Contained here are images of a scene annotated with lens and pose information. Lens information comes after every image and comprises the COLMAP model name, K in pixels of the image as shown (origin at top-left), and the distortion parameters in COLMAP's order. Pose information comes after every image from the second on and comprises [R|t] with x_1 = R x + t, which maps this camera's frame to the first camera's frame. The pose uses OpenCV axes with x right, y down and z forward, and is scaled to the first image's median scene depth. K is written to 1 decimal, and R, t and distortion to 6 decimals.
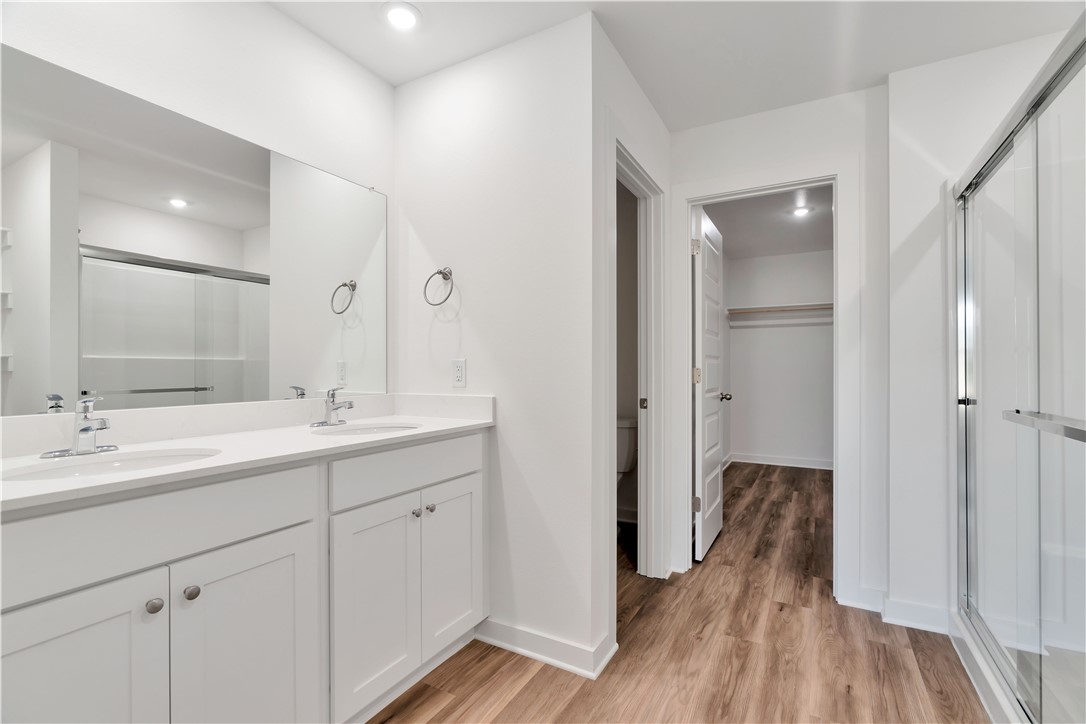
lens RADIAL K [[484.6, 0, 543.8], [0, 484.6, 363.9], [0, 0, 1]] dist [-0.008998, 0.003570]
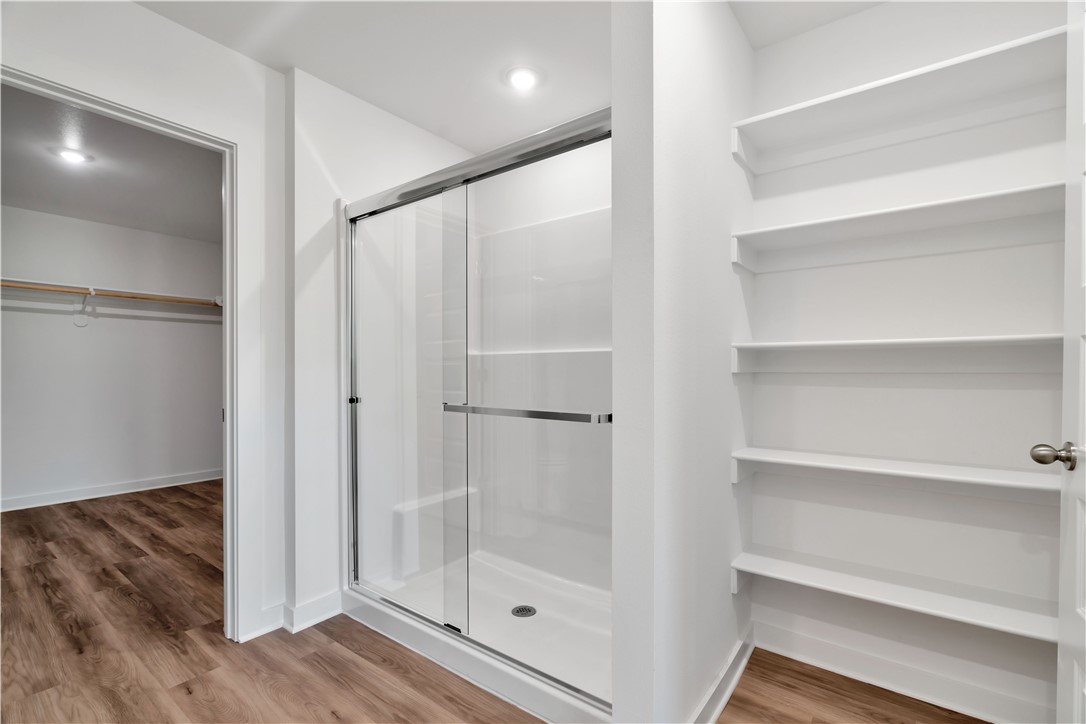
lens RADIAL K [[484.6, 0, 546.5], [0, 484.6, 373.8], [0, 0, 1]] dist [-0.008998, 0.003570]
pose [[0.140485, -0.002889, 0.990079, -0.168978], [-0.010802, 0.999932, 0.004450, 0.004057], [-0.990024, -0.011320, 0.140444, 0.343338]]
